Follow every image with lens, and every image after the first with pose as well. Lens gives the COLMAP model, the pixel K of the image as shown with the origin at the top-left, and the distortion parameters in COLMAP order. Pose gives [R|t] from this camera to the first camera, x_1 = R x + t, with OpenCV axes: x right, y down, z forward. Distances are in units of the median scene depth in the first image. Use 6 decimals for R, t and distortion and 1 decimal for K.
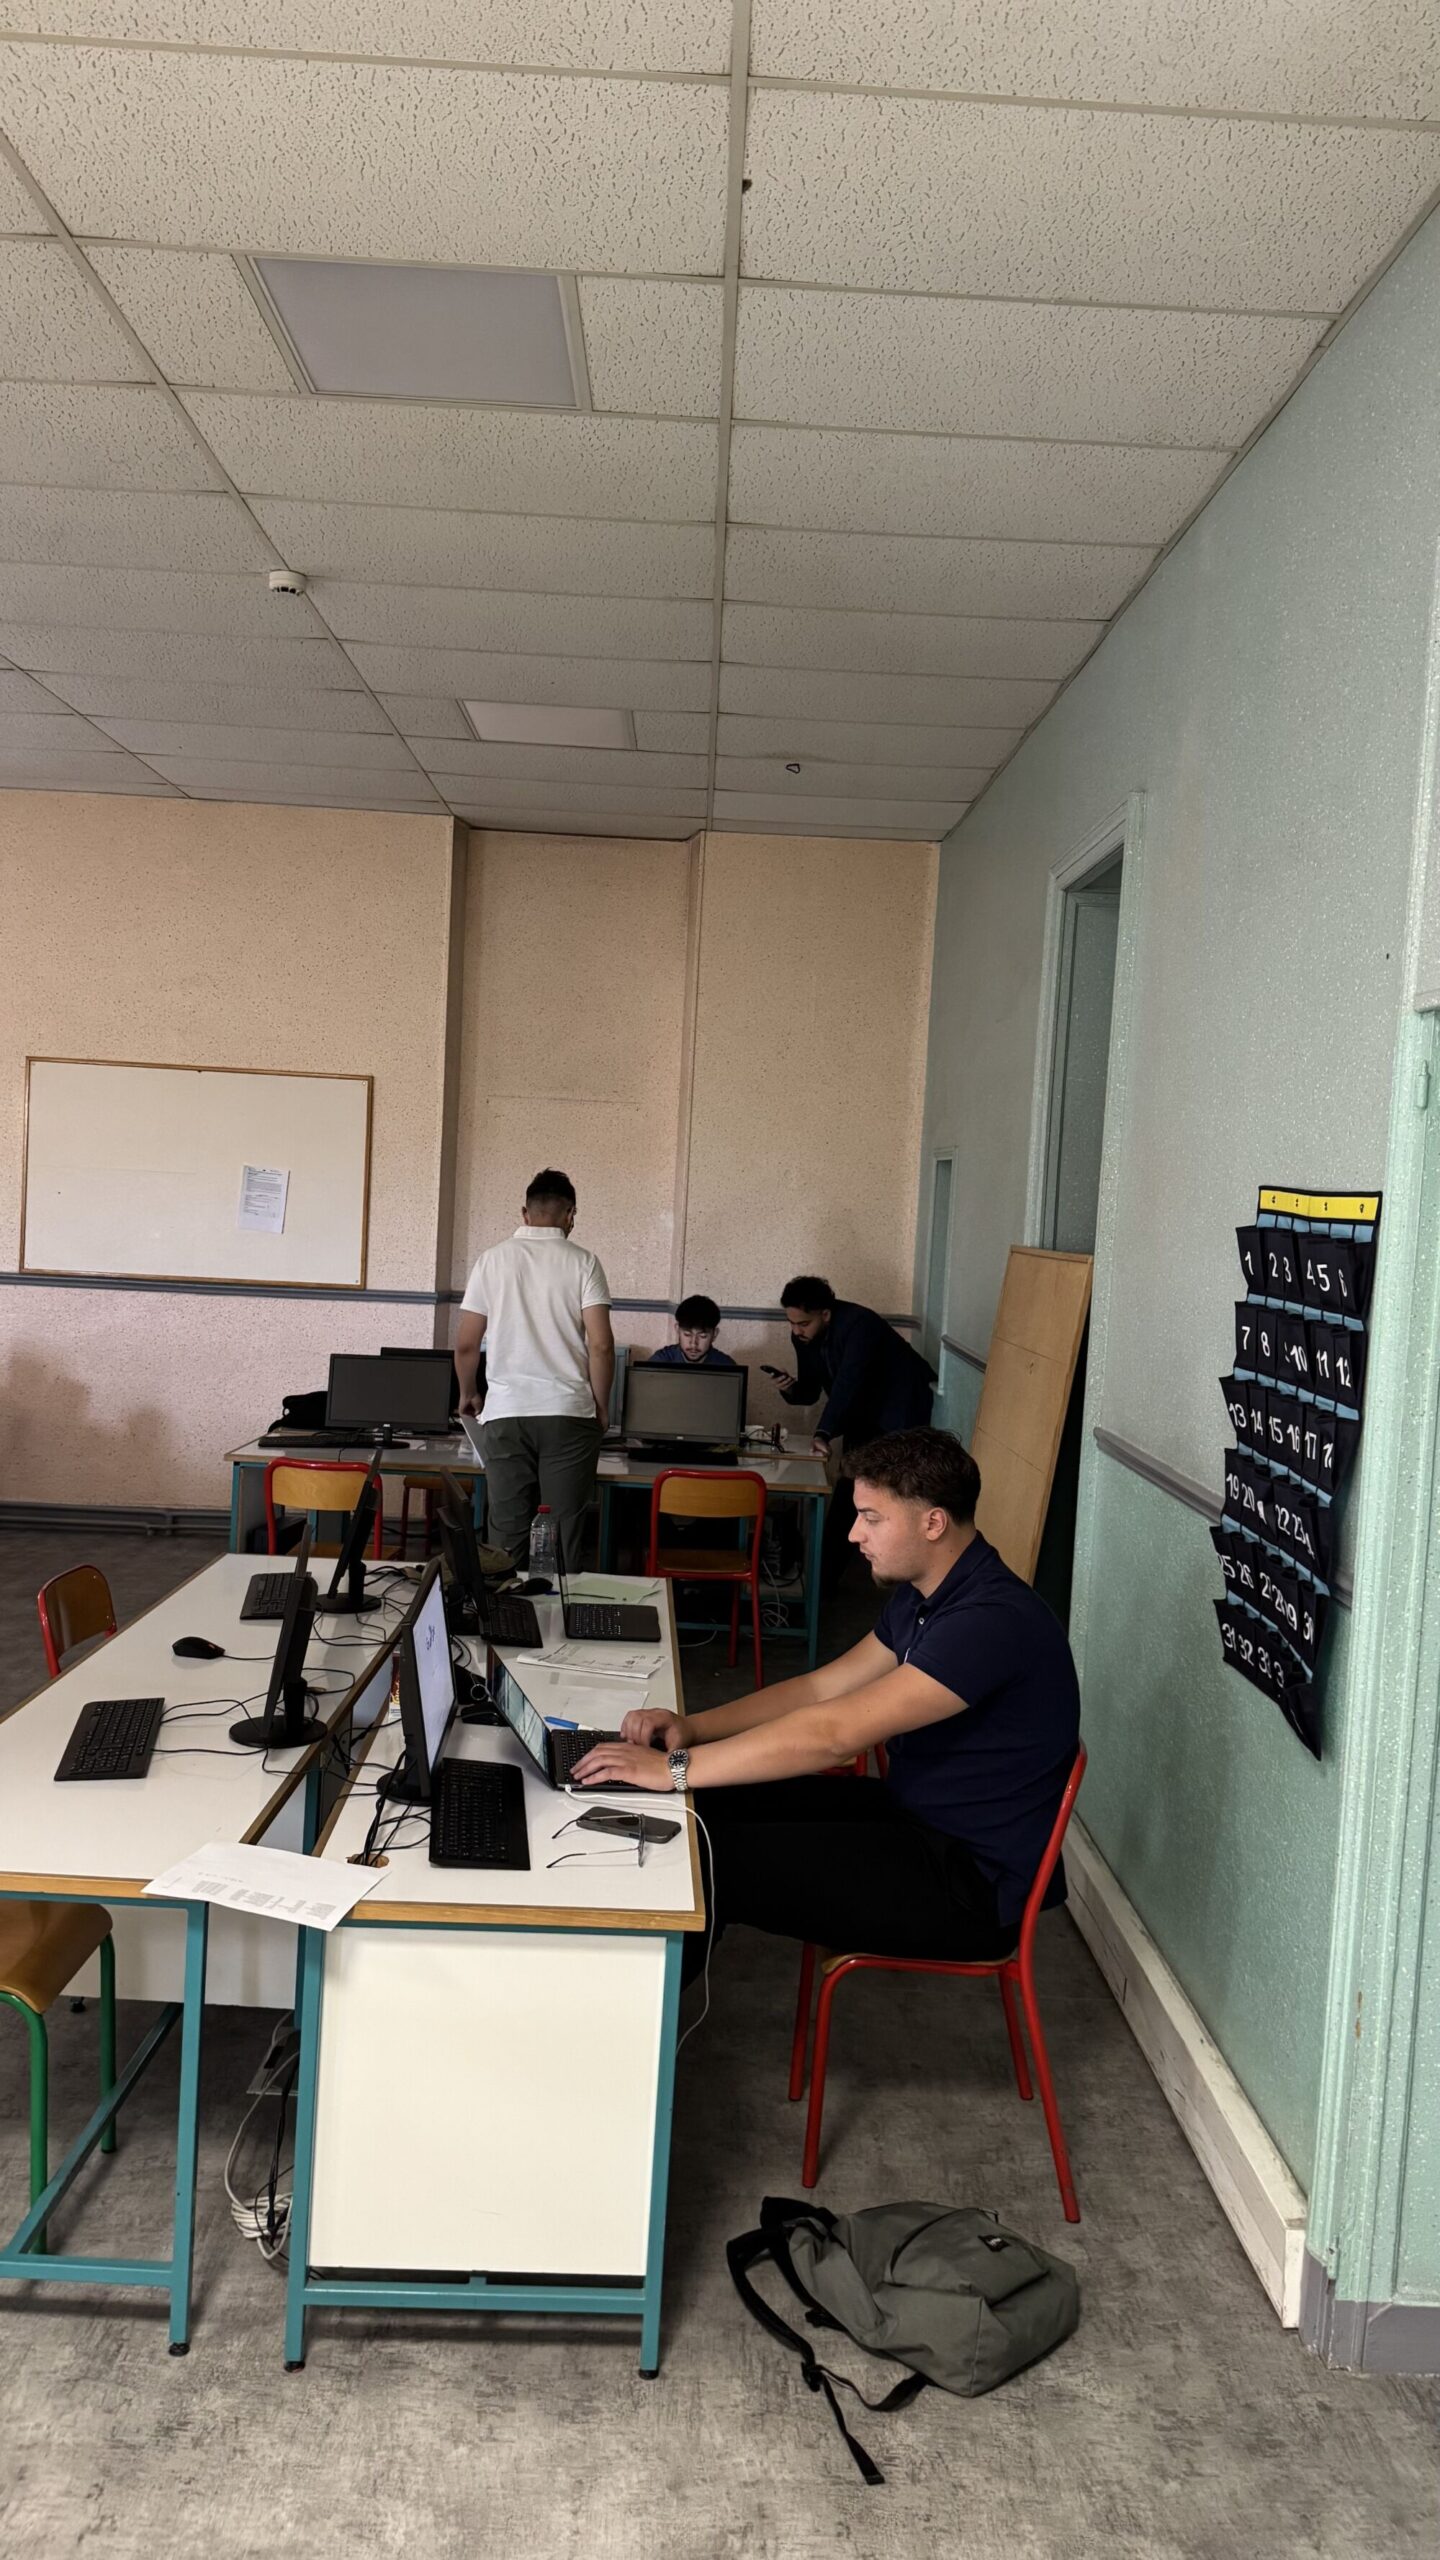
lens RADIAL K [[1844.1, 0, 871.1], [0, 1844.1, 1250.1], [0, 0, 1]] dist [0.065490, -0.059305]
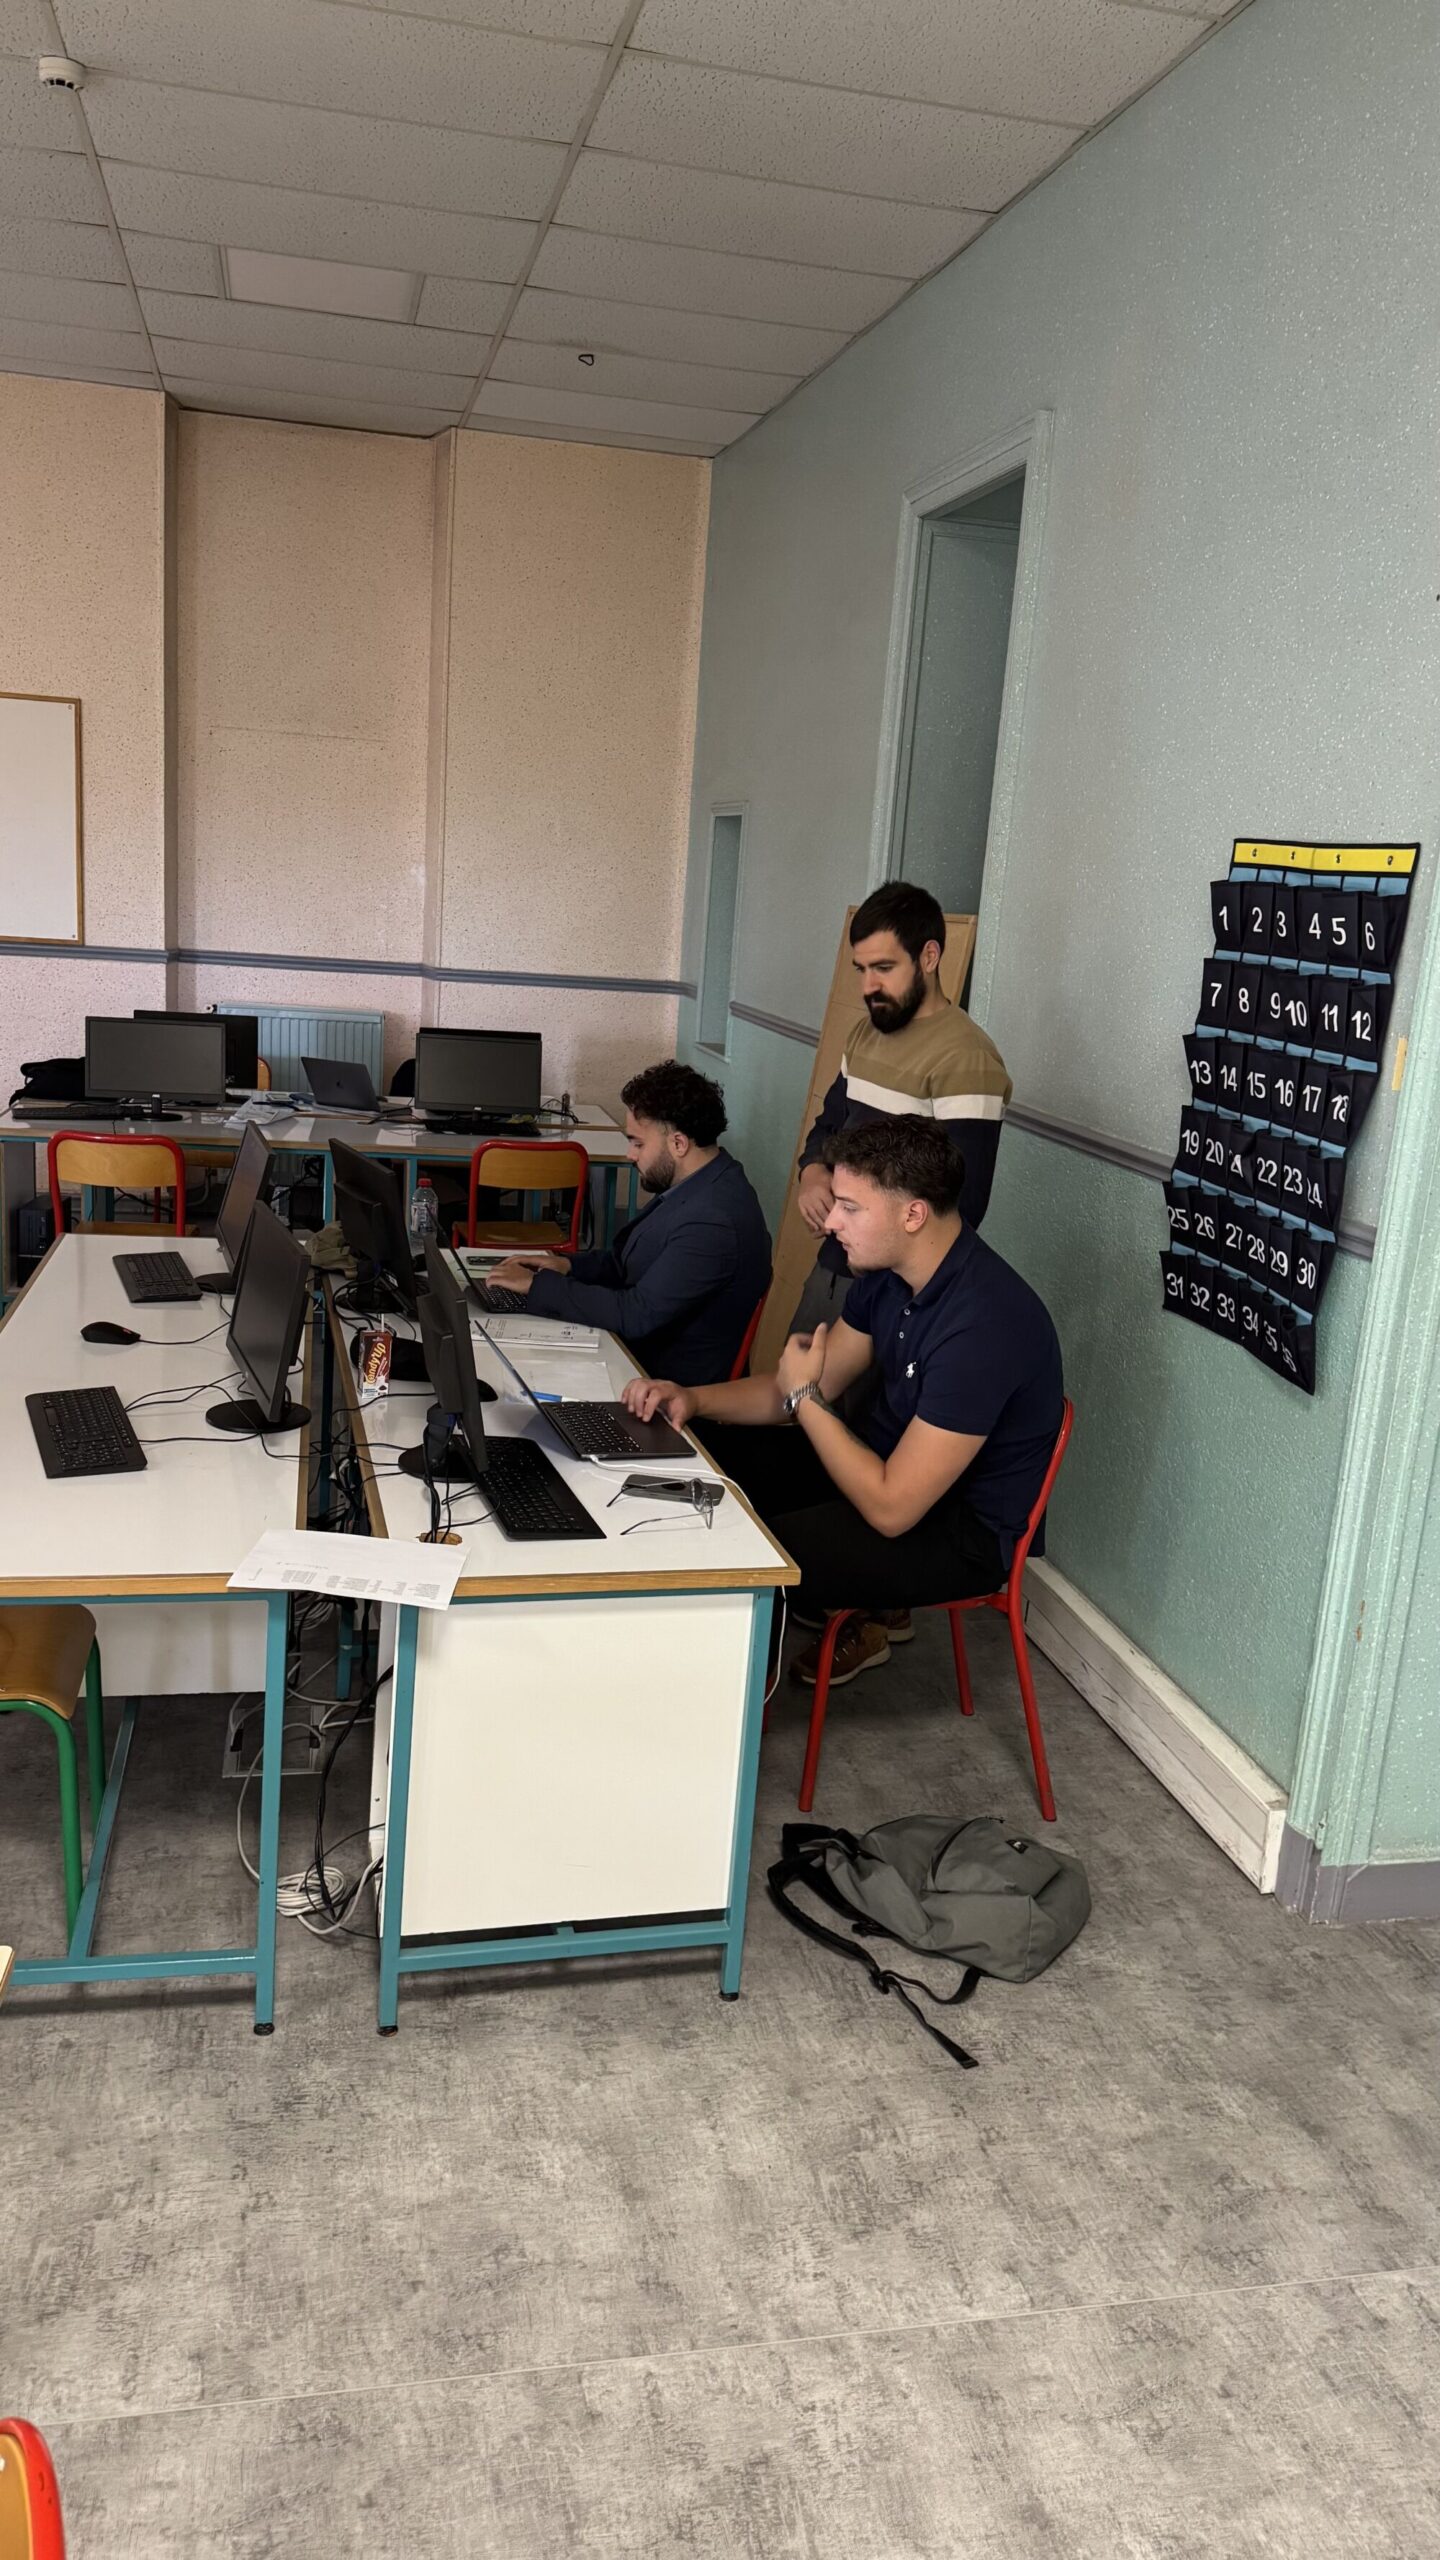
lens RADIAL K [[1806.8, 0, 728.1], [0, 1806.8, 1238.8], [0, 0, 1]] dist [0.168098, -0.276606]
pose [[0.977478, -0.027787, 0.209202, -0.301947], [-0.008553, 0.985264, 0.170828, 0.011889], [-0.210866, -0.168770, 0.962836, 0.083151]]
